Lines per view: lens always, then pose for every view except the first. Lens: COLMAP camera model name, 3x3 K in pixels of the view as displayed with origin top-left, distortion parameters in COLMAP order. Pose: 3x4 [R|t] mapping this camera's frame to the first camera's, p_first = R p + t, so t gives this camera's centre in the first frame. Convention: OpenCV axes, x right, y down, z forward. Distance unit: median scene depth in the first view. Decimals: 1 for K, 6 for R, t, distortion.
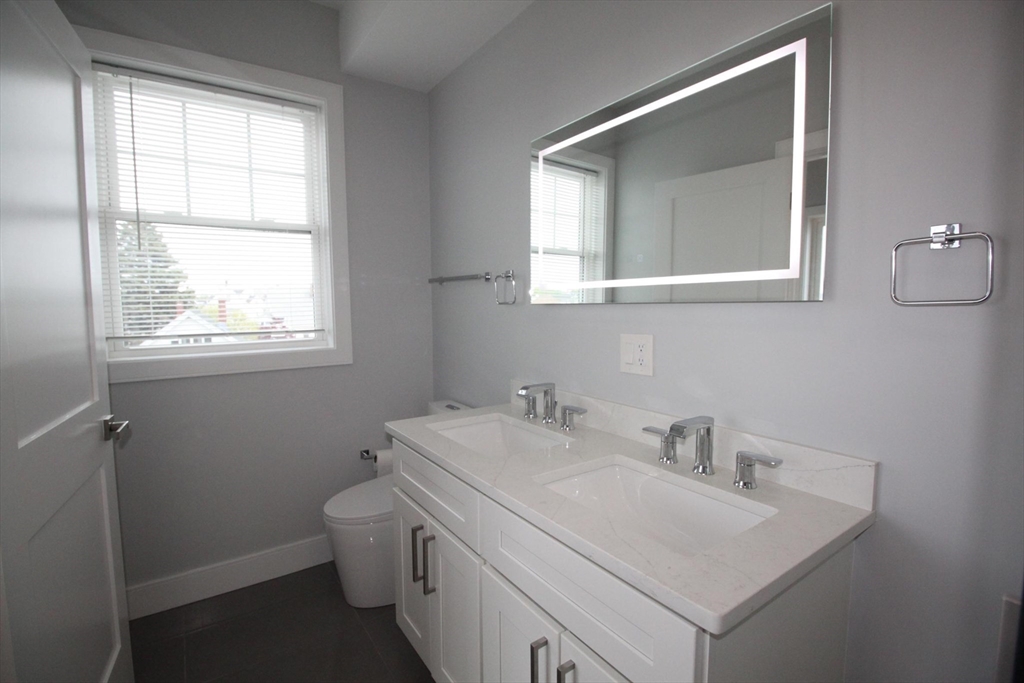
lens RADIAL K [[471.0, 0, 514.6], [0, 471.0, 337.5], [0, 0, 1]] dist [0.000974, -0.014571]
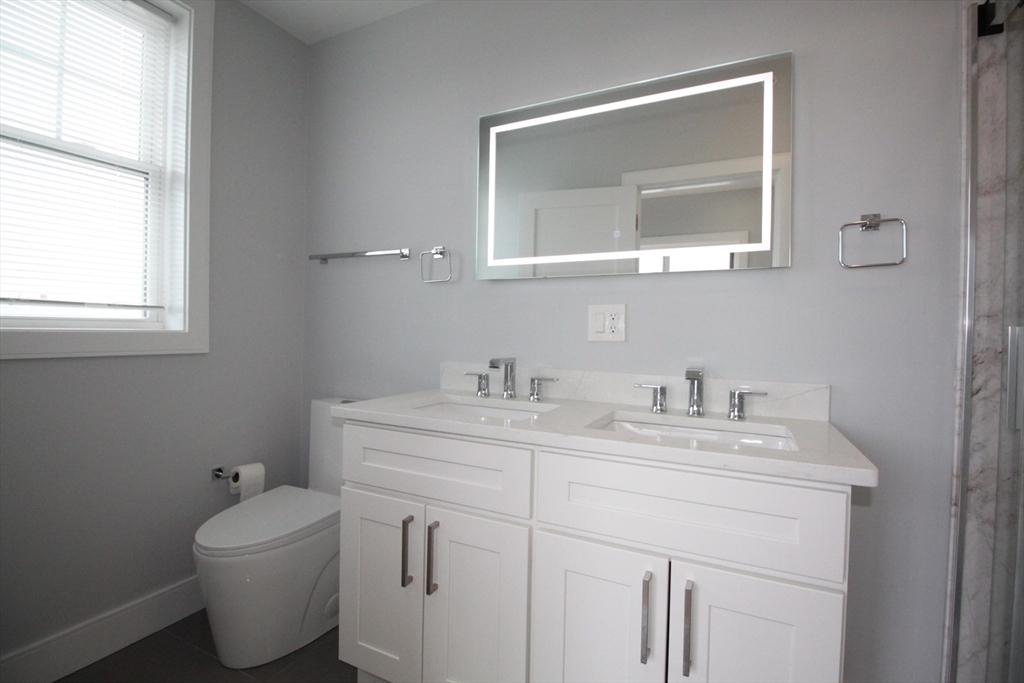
lens RADIAL K [[471.0, 0, 514.6], [0, 471.0, 337.5], [0, 0, 1]] dist [0.000974, -0.014571]
pose [[0.875489, 0.019085, 0.482860, -0.347536], [0.009485, 0.998349, -0.056658, 0.099086], [-0.483144, 0.054184, 0.873863, 0.118953]]
